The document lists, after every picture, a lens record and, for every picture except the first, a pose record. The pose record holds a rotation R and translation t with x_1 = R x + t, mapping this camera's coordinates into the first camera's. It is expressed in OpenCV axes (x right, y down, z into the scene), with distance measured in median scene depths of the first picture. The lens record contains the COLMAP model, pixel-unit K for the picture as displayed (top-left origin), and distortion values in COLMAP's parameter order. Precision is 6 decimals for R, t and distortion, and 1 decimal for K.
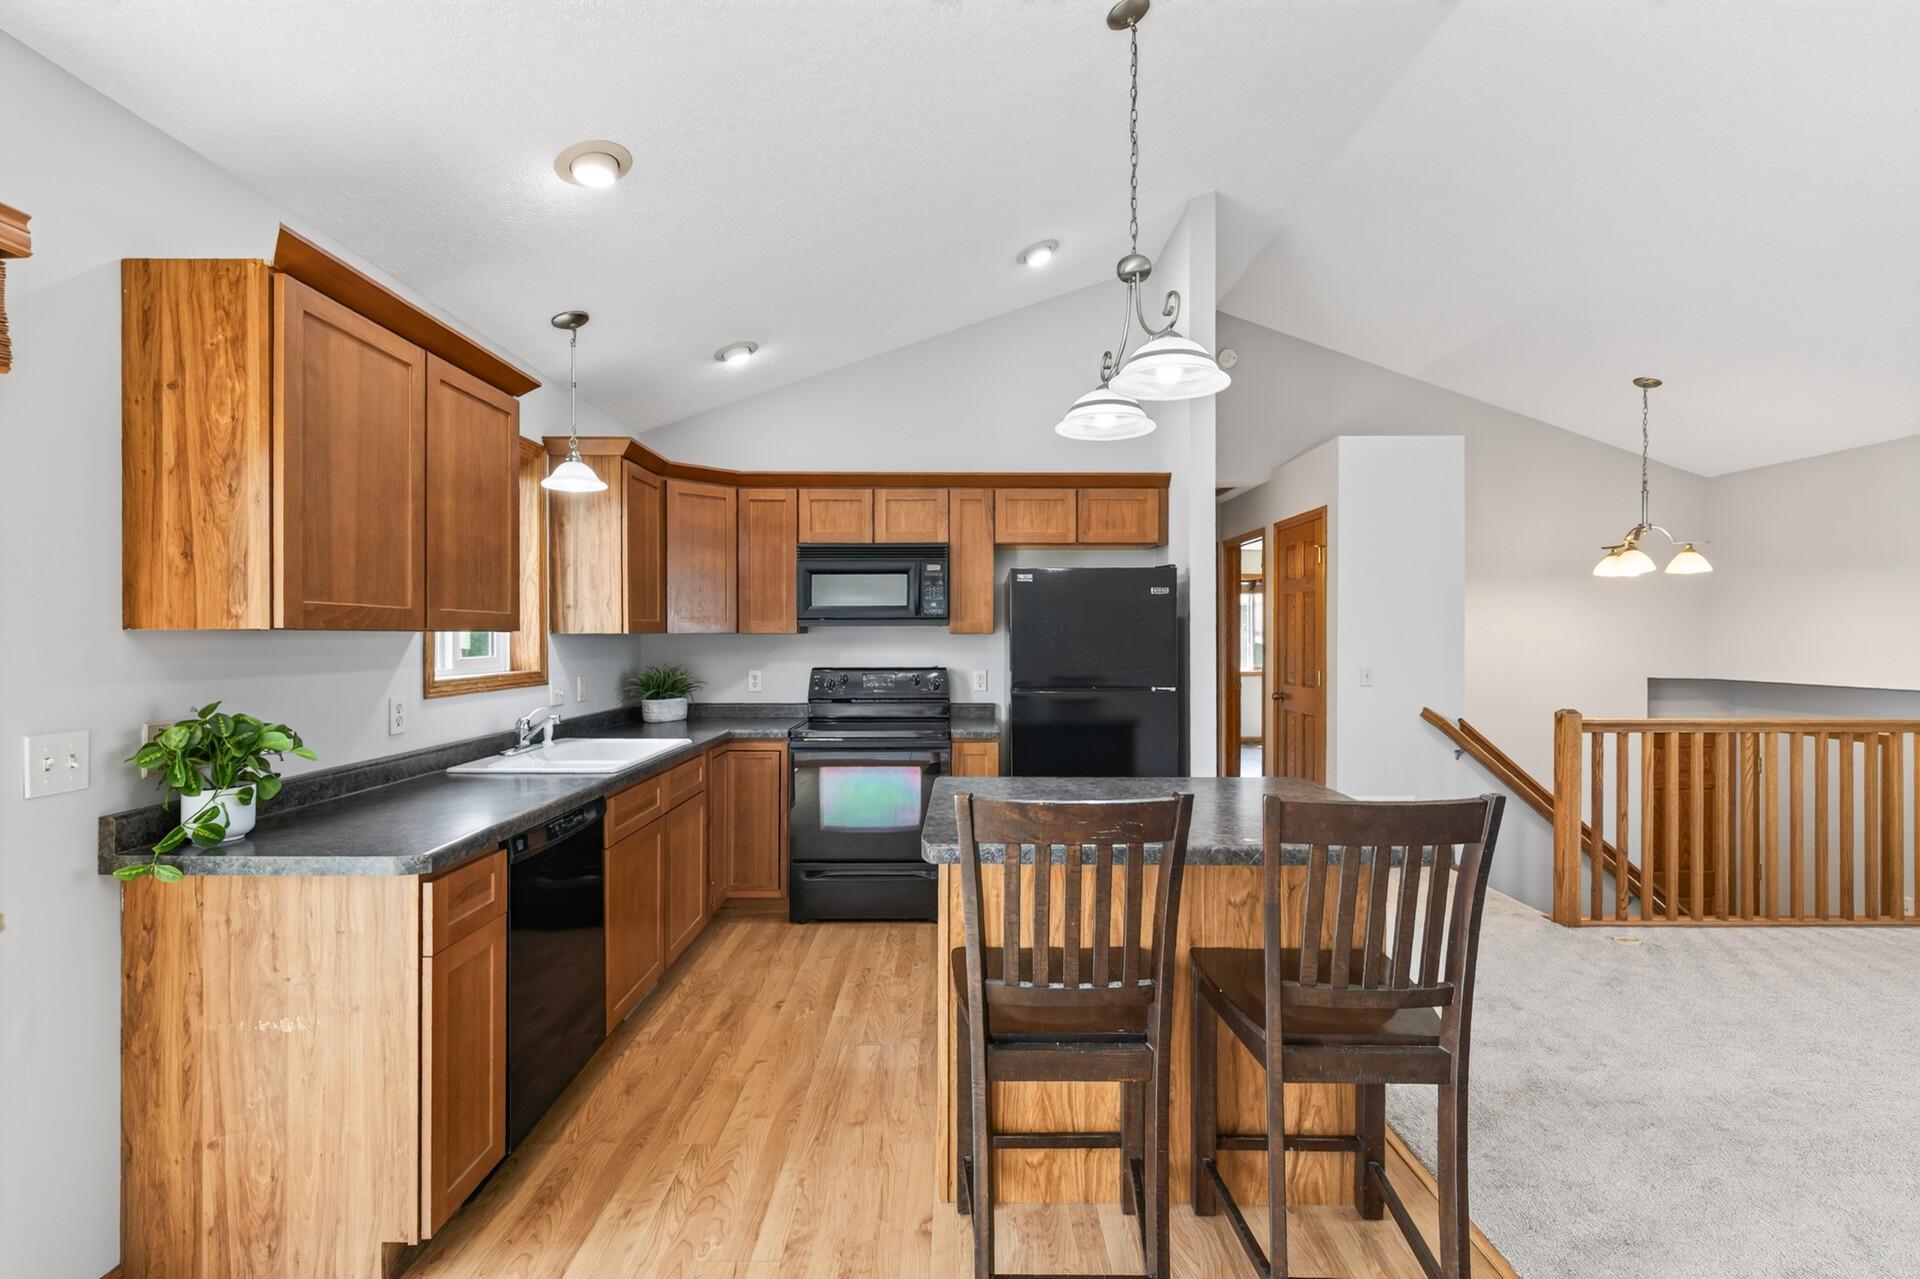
lens RADIAL K [[873.6, 0, 960.4], [0, 873.6, 634.2], [0, 0, 1]] dist [-0.001928, -0.000326]
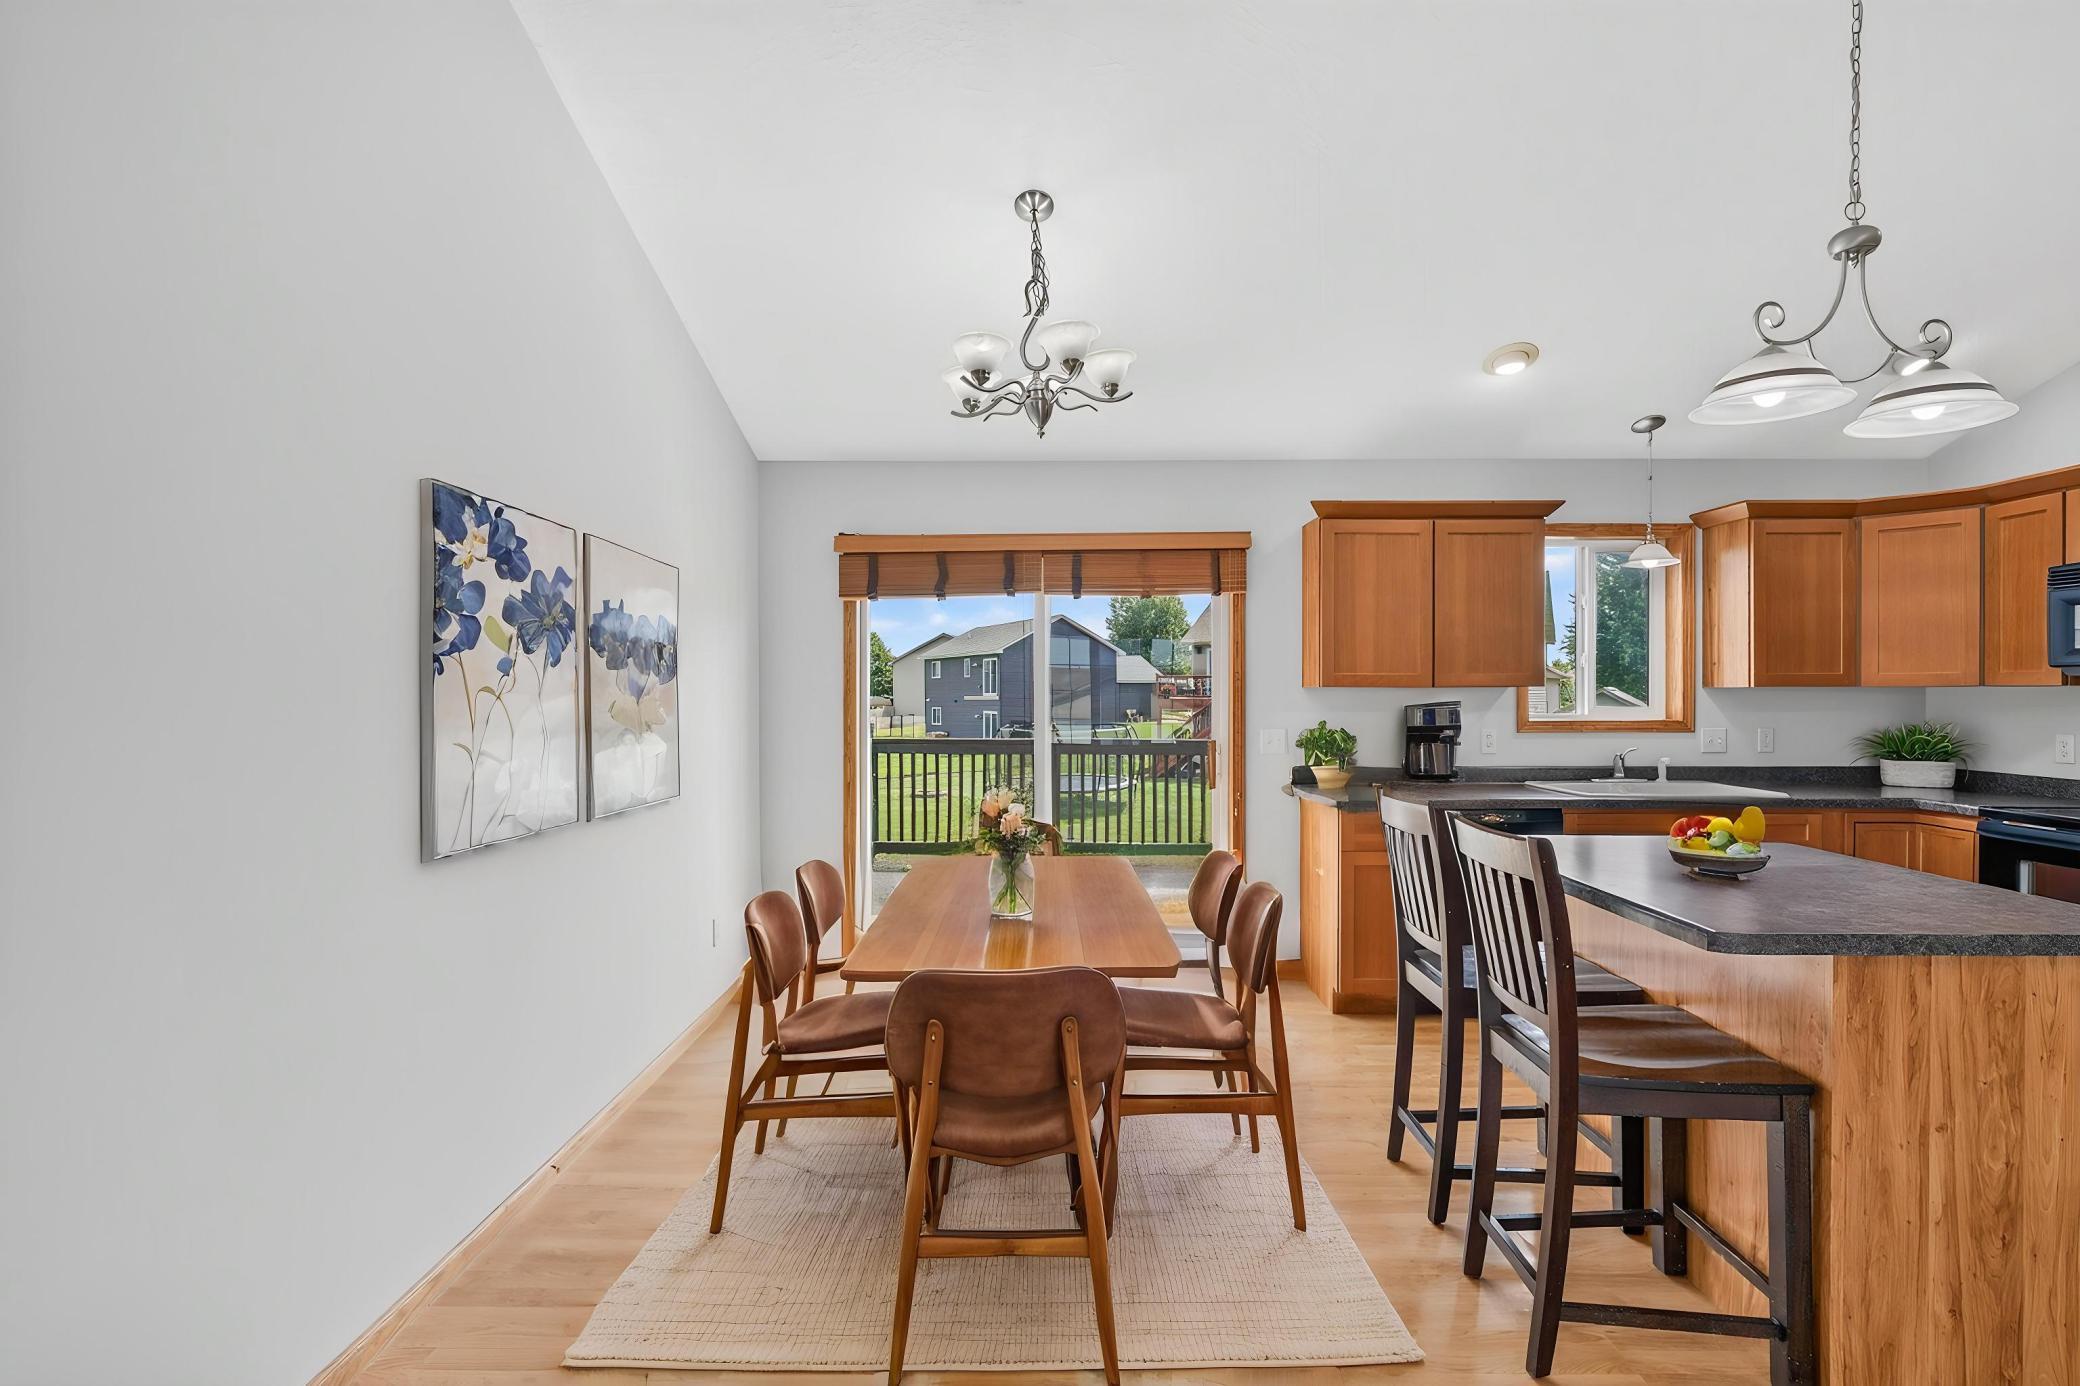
lens RADIAL K [[940.0, 0, 1051.6], [0, 940.0, 701.8], [0, 0, 1]] dist [-0.001131, -0.000053]
pose [[-0.002046, 0.012179, -0.999924, 0.662884], [0.004444, 0.999916, 0.012170, -0.000689], [0.999988, -0.004419, -0.002100, 0.150606]]
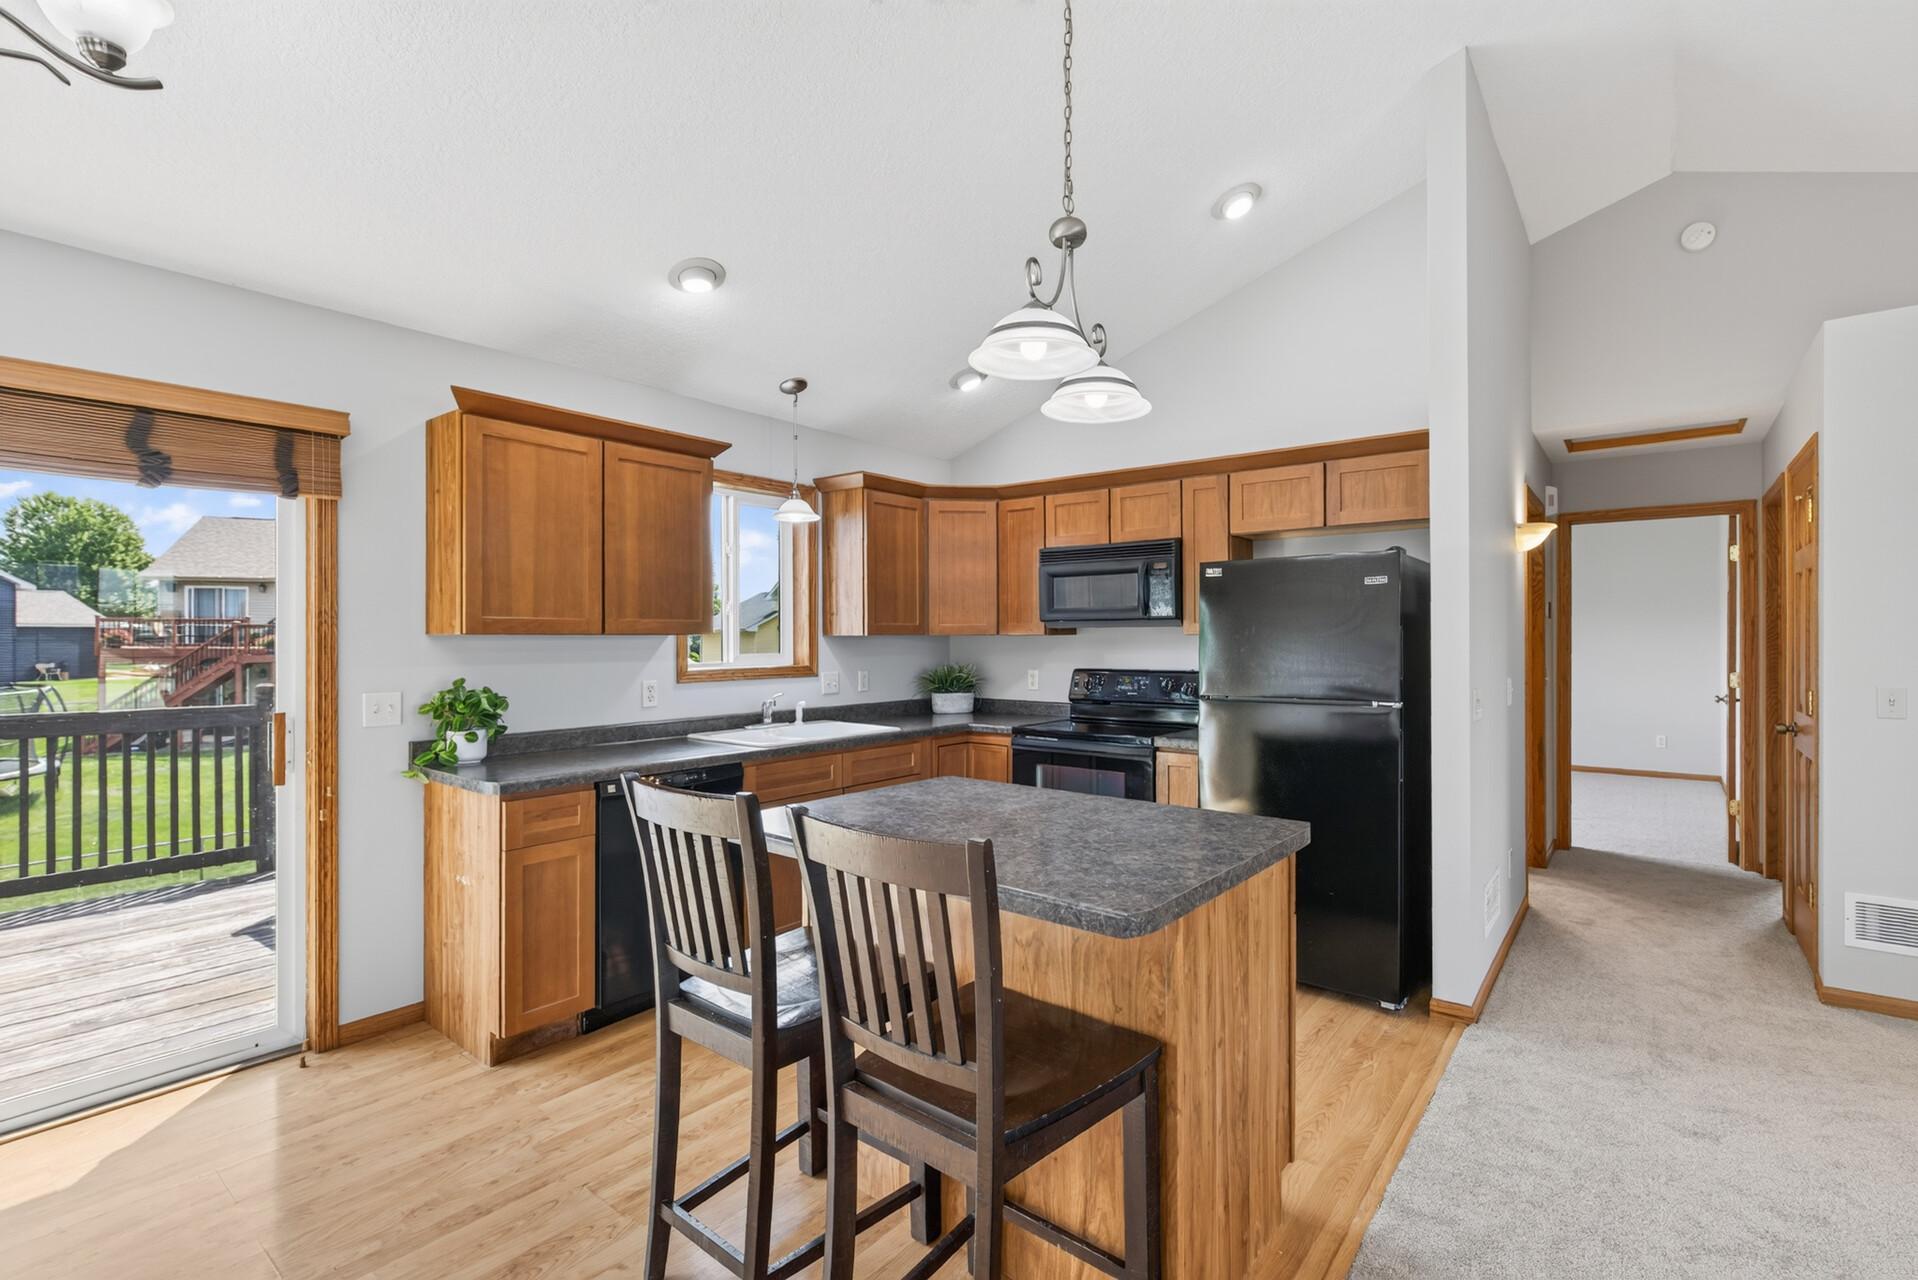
lens RADIAL K [[872.7, 0, 959.4], [0, 872.7, 634.7], [0, 0, 1]] dist [-0.001928, -0.000326]
pose [[0.779367, -0.002141, -0.626564, 0.413384], [0.002538, 0.999997, -0.000261, -0.001426], [0.626563, -0.001387, 0.779370, 0.138128]]
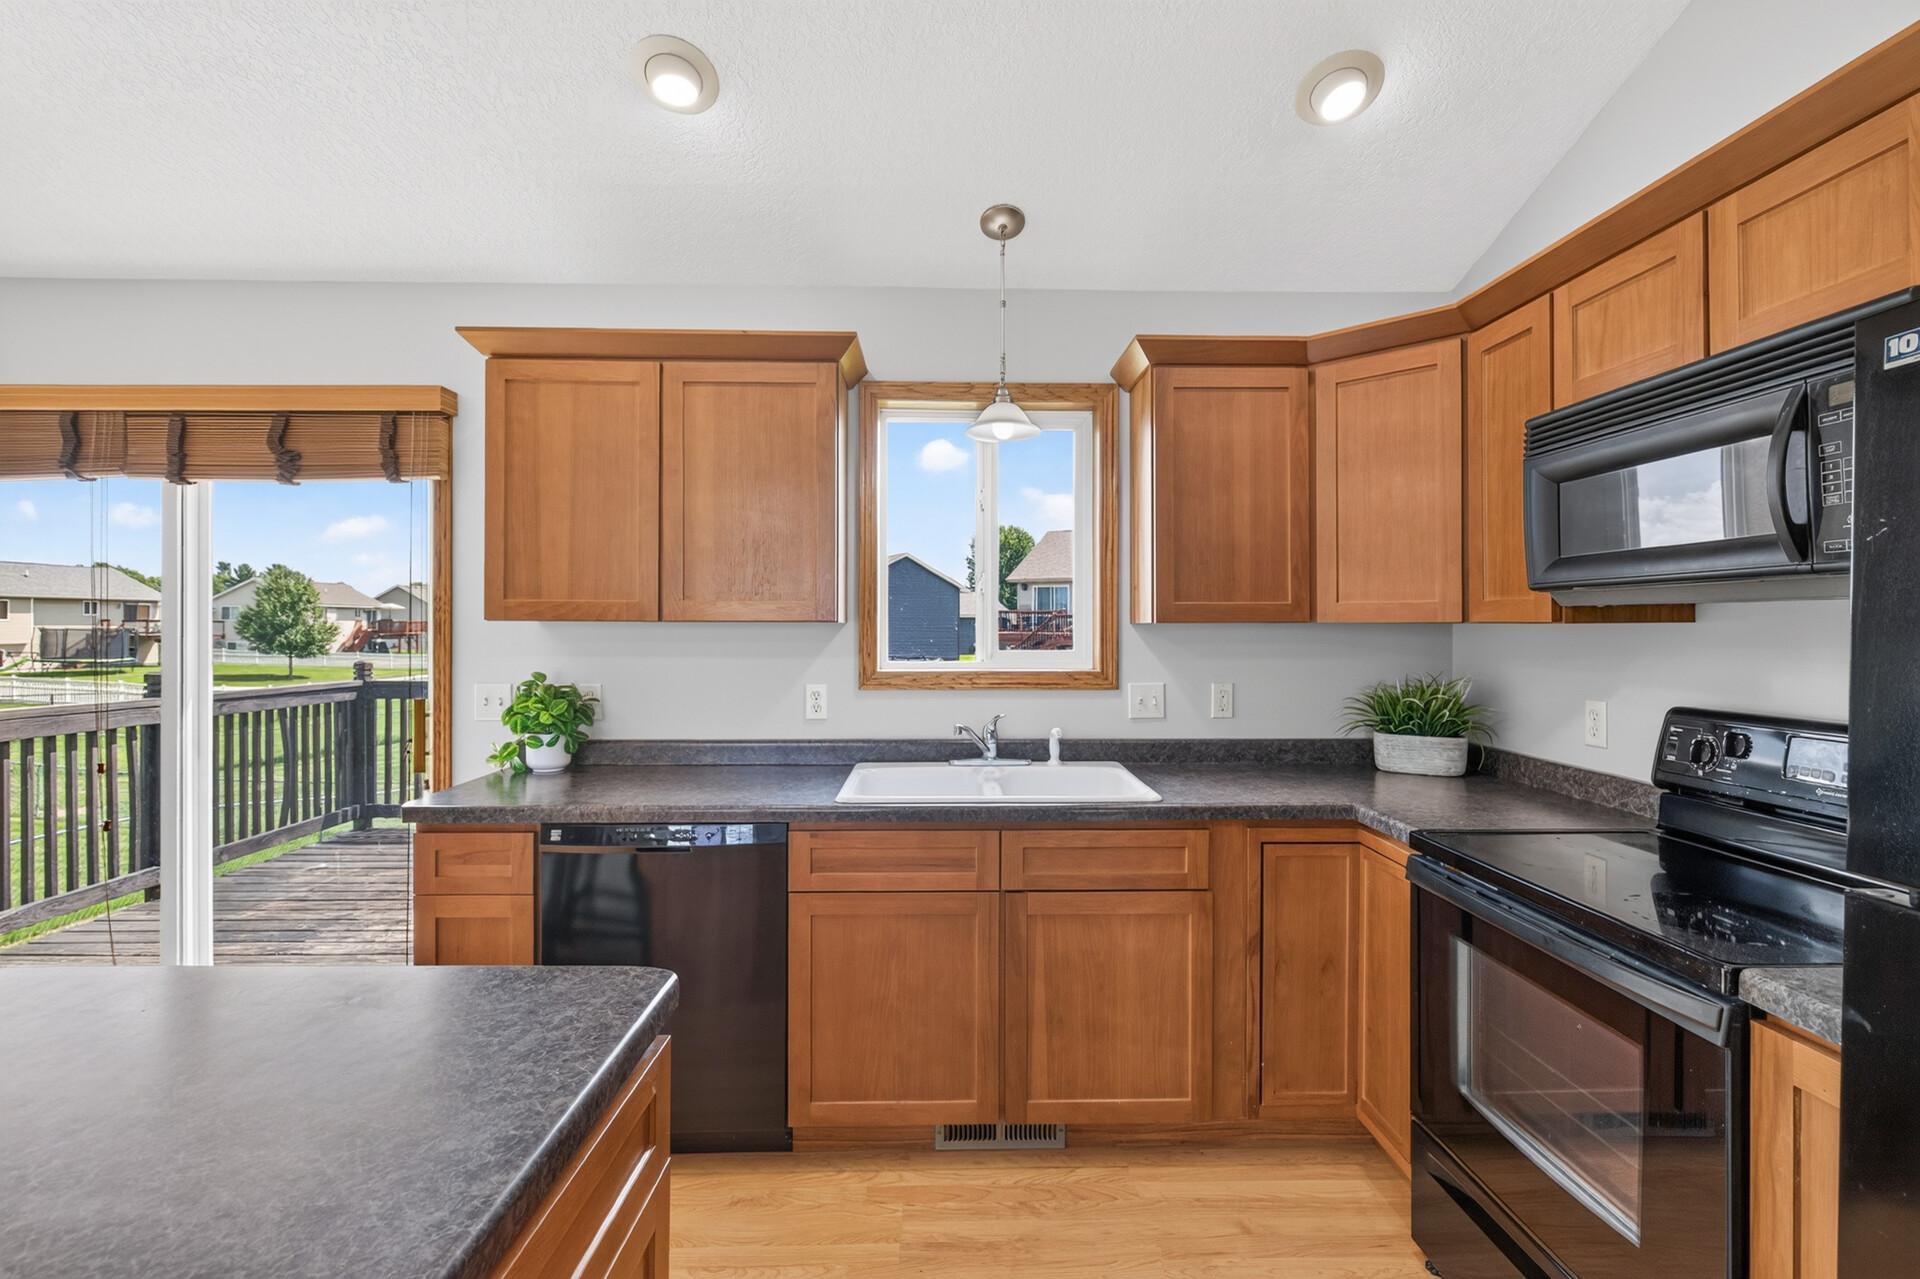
lens RADIAL K [[864.6, 0, 956.1], [0, 864.6, 624.8], [0, 0, 1]] dist [-0.000545, -0.000180]
pose [[0.022082, 0.000664, -0.999756, 0.257348], [-0.000378, 1.000000, 0.000656, -0.000038], [0.999756, 0.000363, 0.022082, 0.745655]]
